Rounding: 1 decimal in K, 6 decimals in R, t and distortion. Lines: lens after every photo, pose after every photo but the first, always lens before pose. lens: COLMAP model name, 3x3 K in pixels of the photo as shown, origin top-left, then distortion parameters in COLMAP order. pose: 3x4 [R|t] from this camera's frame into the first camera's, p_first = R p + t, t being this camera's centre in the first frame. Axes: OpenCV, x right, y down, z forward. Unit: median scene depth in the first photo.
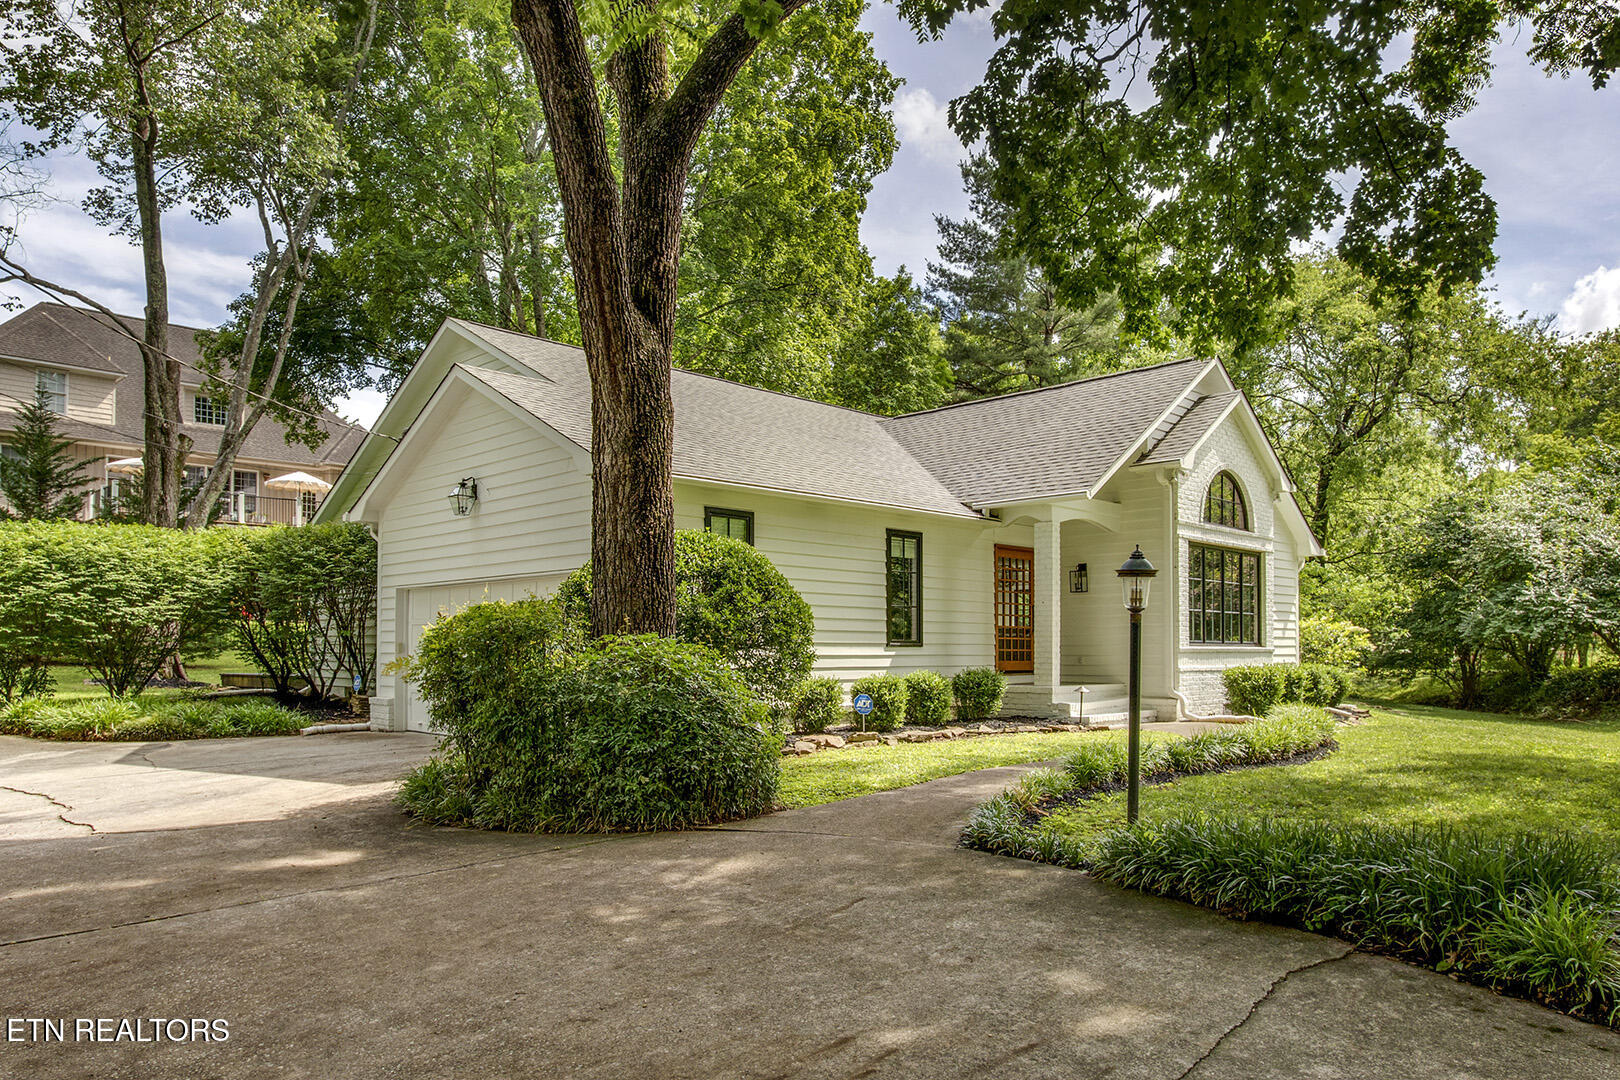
lens RADIAL K [[1095.2, 0, 815.2], [0, 1095.2, 620.0], [0, 0, 1]] dist [-0.006571, -0.000570]
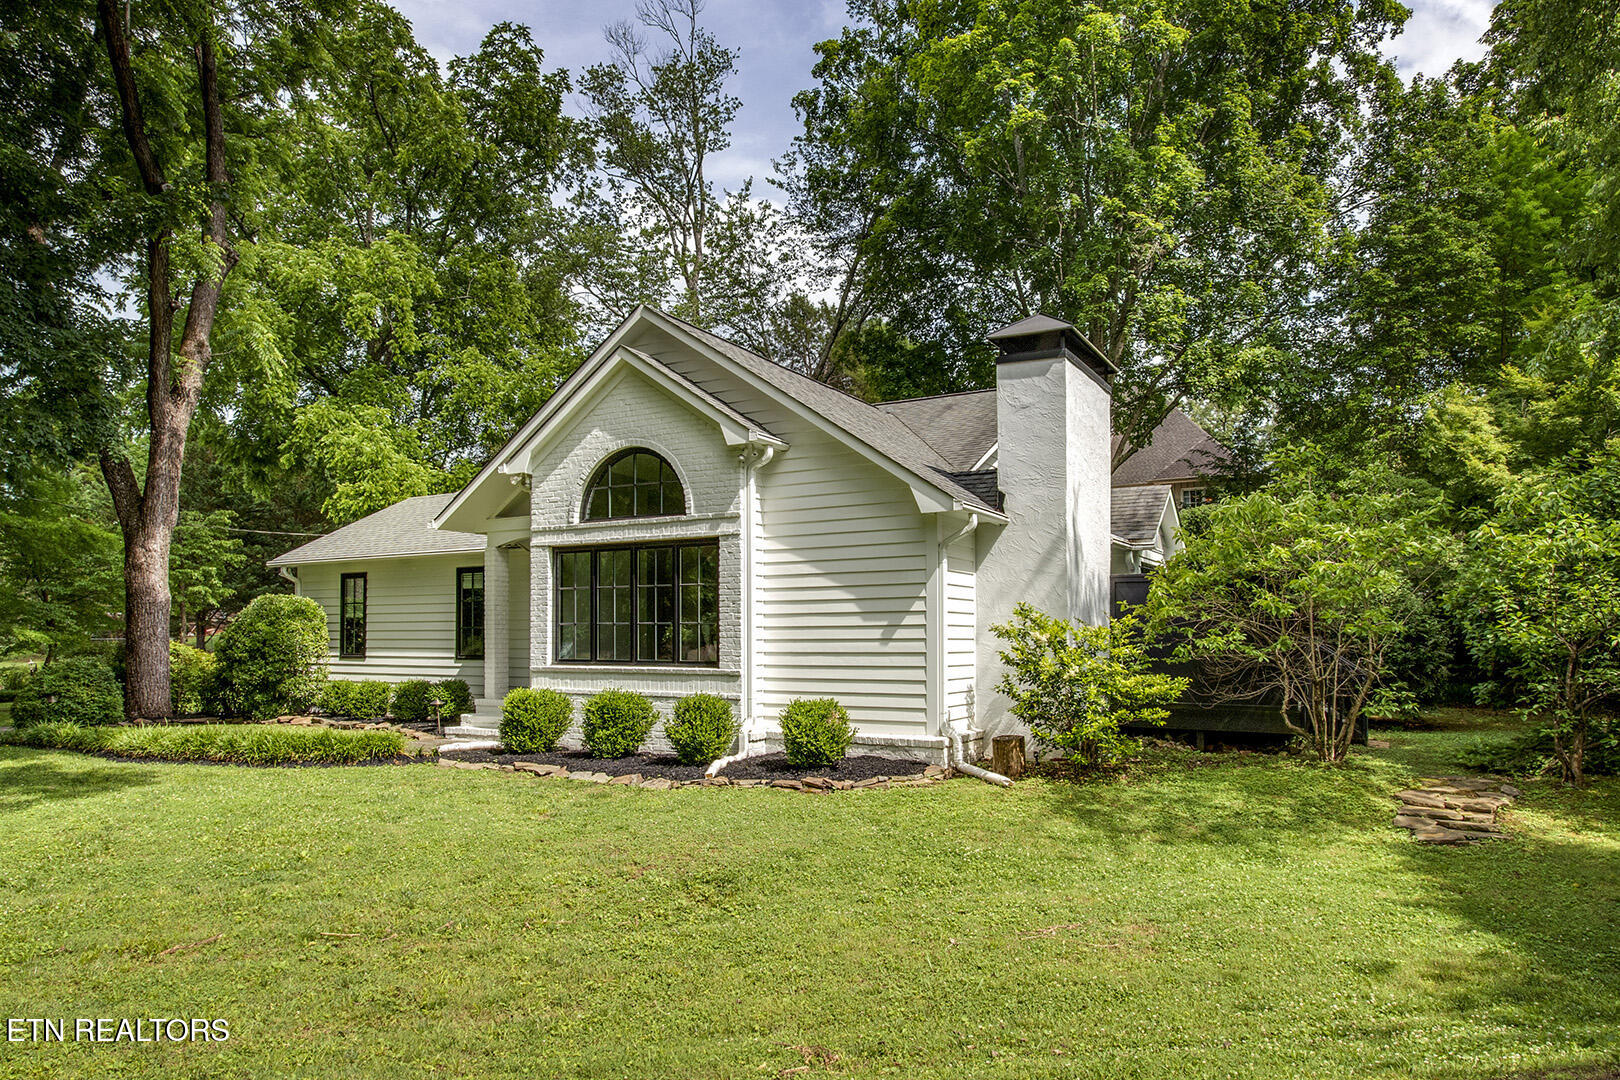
lens RADIAL K [[1095.2, 0, 815.2], [0, 1095.2, 620.0], [0, 0, 1]] dist [-0.006571, -0.000570]
pose [[0.234320, -0.018957, -0.971975, 1.353378], [0.023471, 0.999629, -0.013838, 0.005199], [0.971876, -0.019571, 0.234678, 1.066123]]
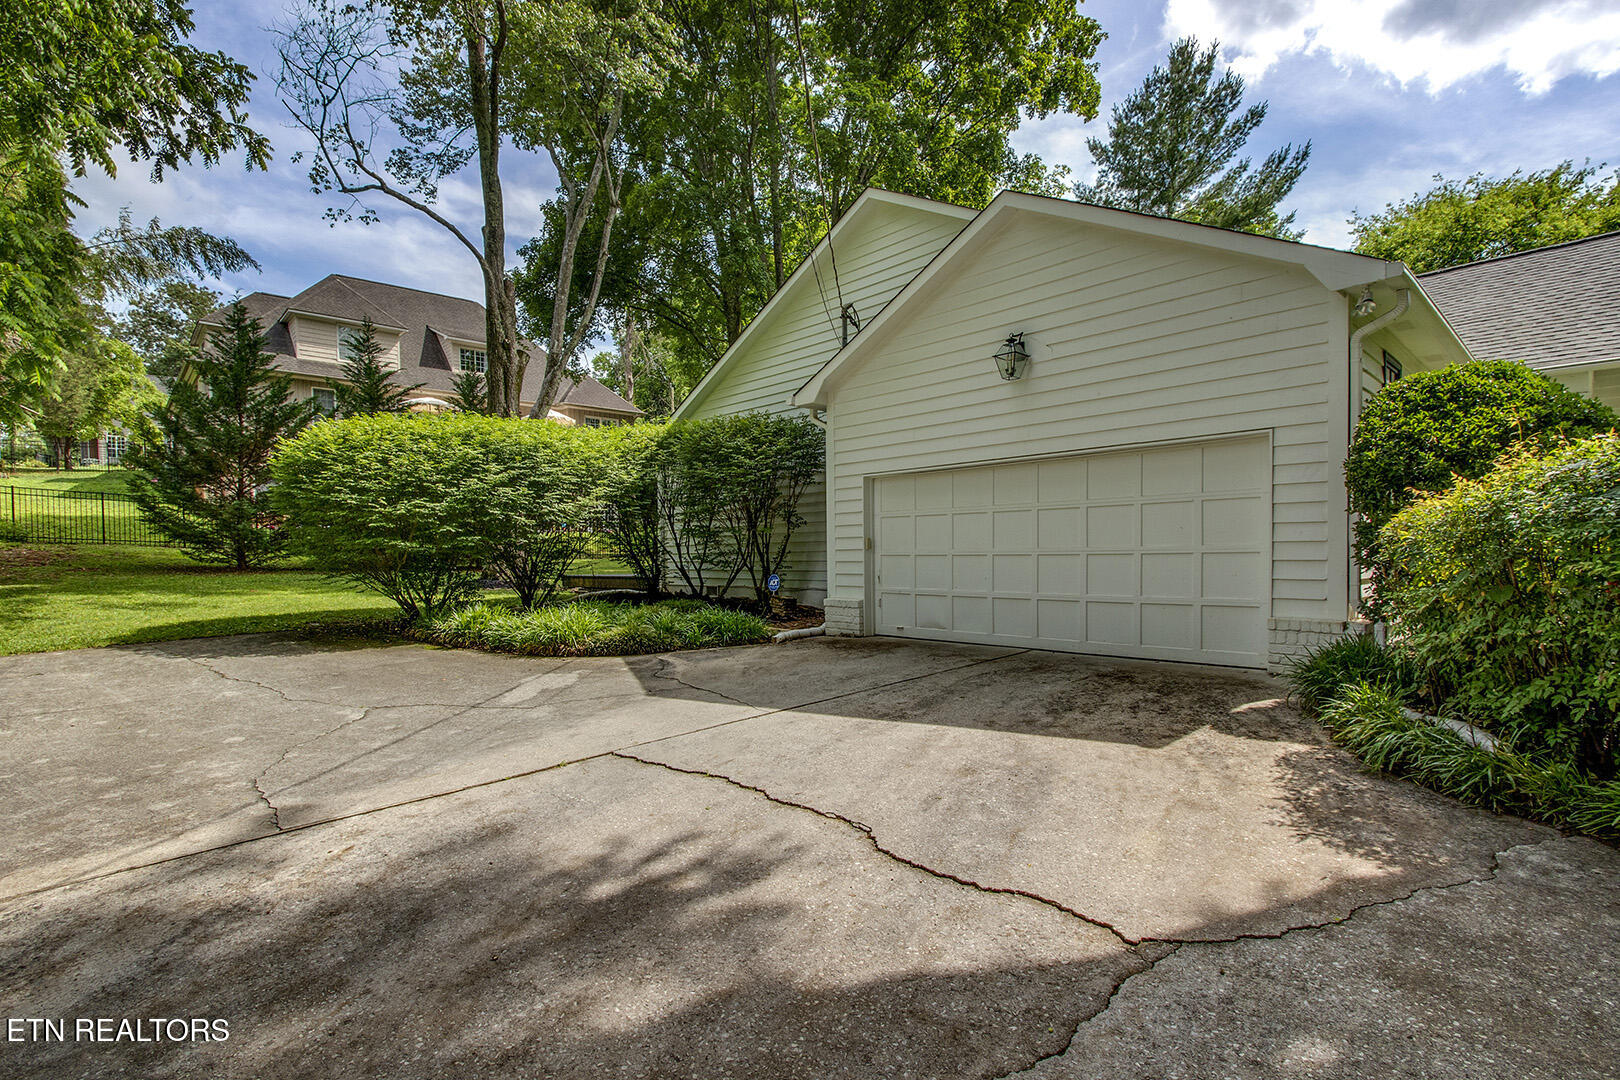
lens RADIAL K [[766.6, 0, 807.1], [0, 766.6, 573.0], [0, 0, 1]] dist [-0.002738, -0.000101]
pose [[0.999524, -0.011949, -0.028455, -0.407263], [0.013432, 0.998530, 0.052514, 0.015347], [0.027786, -0.052871, 0.998215, 0.365871]]
